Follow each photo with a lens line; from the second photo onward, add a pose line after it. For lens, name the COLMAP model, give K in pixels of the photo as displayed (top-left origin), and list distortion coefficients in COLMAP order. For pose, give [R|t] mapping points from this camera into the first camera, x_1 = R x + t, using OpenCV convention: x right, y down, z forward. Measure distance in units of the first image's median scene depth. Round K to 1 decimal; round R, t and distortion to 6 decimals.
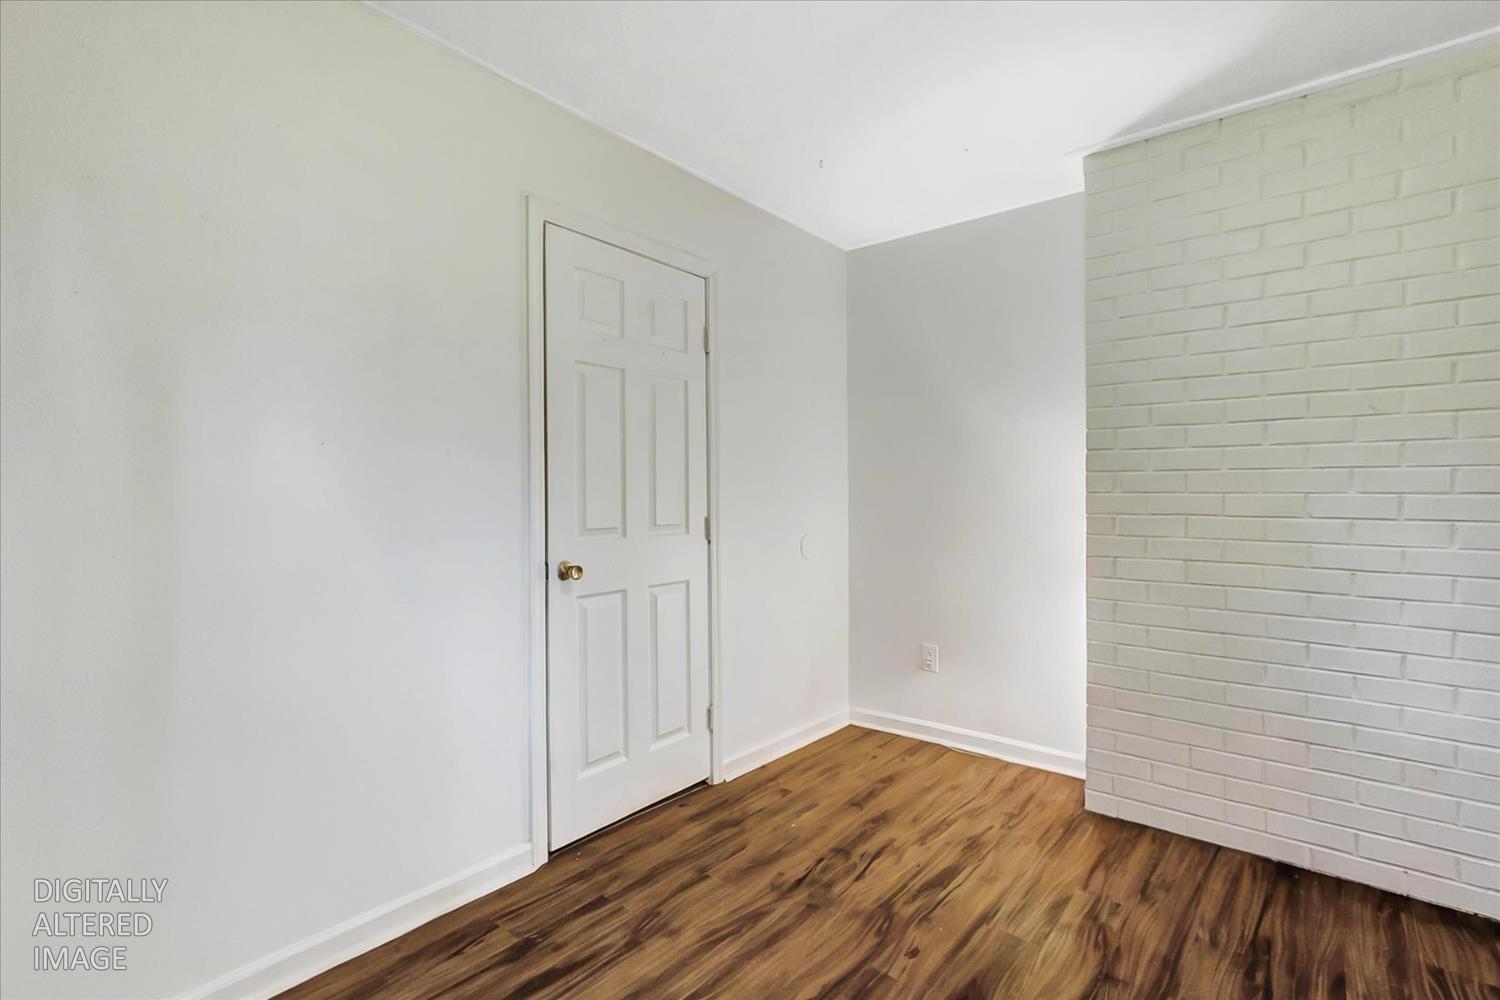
lens RADIAL K [[705.7, 0, 750.0], [0, 705.7, 500.0], [0, 0, 1]] dist [-0.004261, 0.009124]
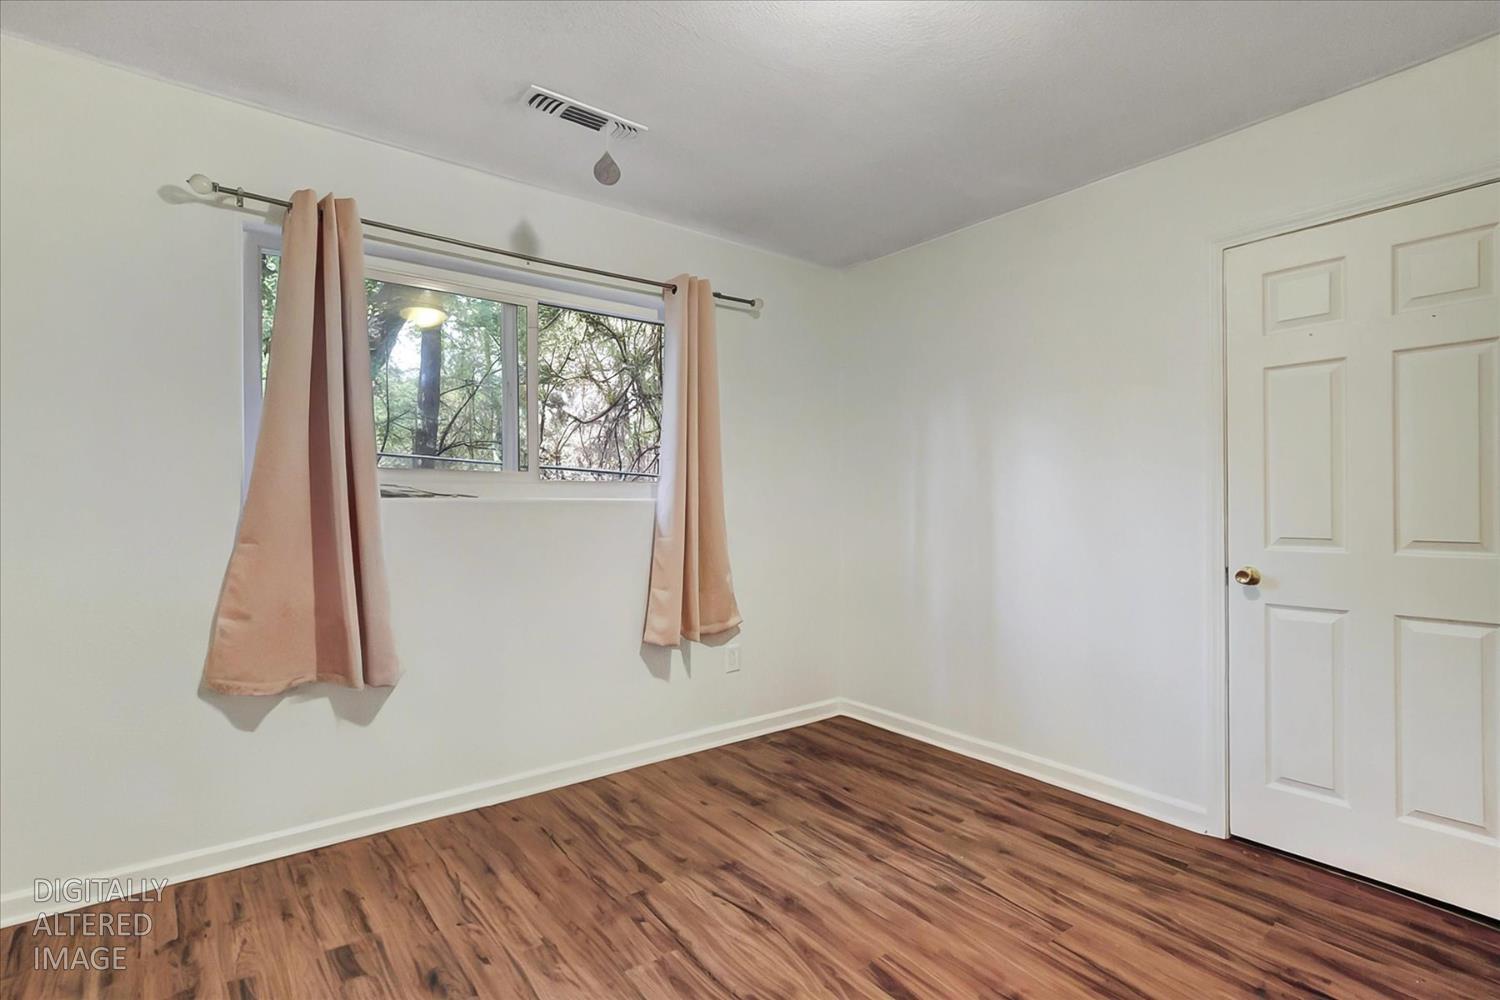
lens RADIAL K [[705.7, 0, 750.0], [0, 705.7, 500.0], [0, 0, 1]] dist [-0.004261, 0.009124]
pose [[-0.229879, -0.001788, -0.973218, 1.014382], [-0.002580, 0.999996, -0.001228, -0.009217], [0.973216, 0.002228, -0.229883, 0.574731]]
